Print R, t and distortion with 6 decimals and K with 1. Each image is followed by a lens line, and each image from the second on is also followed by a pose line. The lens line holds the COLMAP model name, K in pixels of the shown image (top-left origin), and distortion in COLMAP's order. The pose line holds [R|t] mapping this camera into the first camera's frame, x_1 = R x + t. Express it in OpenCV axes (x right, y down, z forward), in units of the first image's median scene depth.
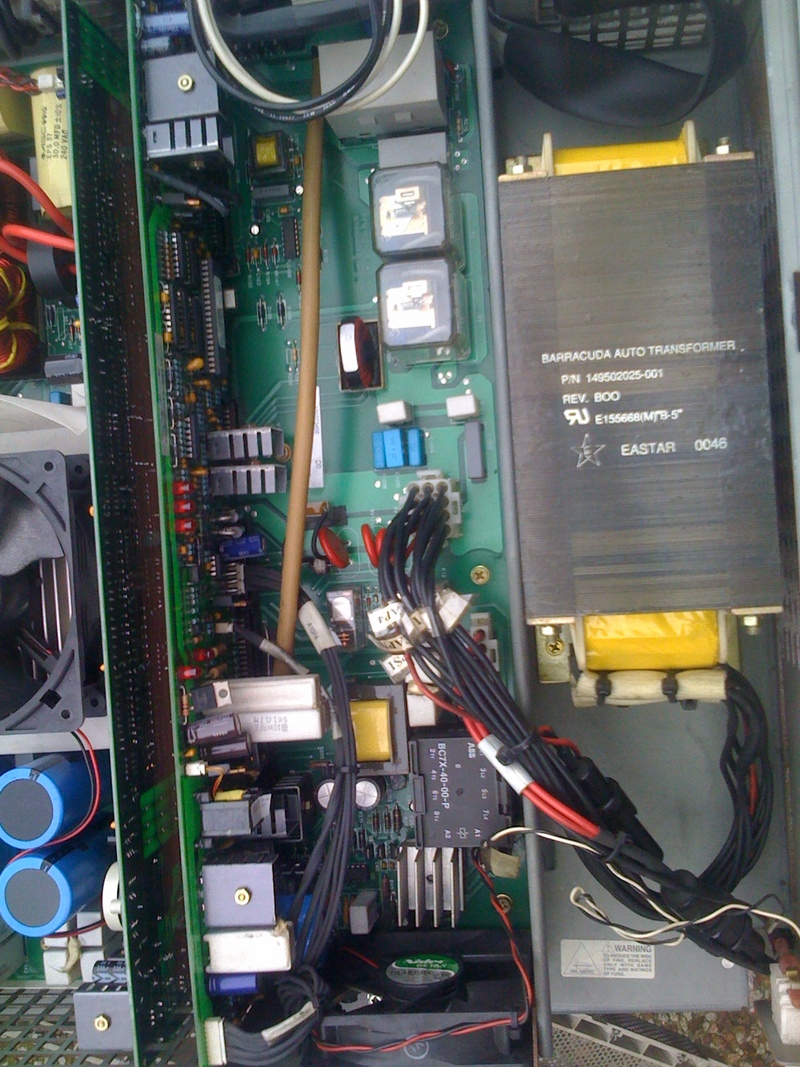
lens RADIAL K [[1199.5, 0, 400.0], [0, 1199.5, 533.5], [0, 0, 1]] dist [0.000282, -0.168030]
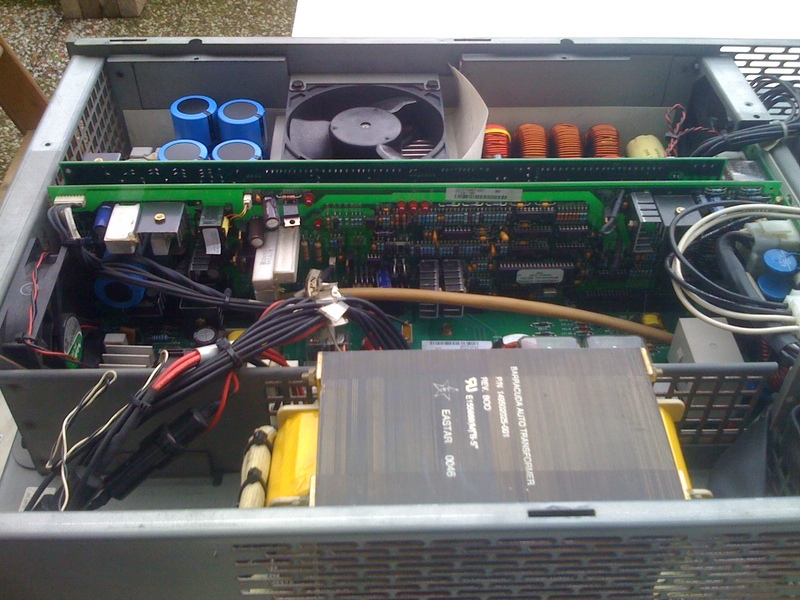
lens RADIAL K [[900.7, 0, 398.1], [0, 900.7, 274.0], [0, 0, 1]] dist [0.091936, -0.444898]
pose [[-0.042996, 0.757914, -0.650936, 0.682390], [-0.998814, -0.047494, 0.010675, -0.020205], [-0.022825, 0.650623, 0.759057, 0.154410]]
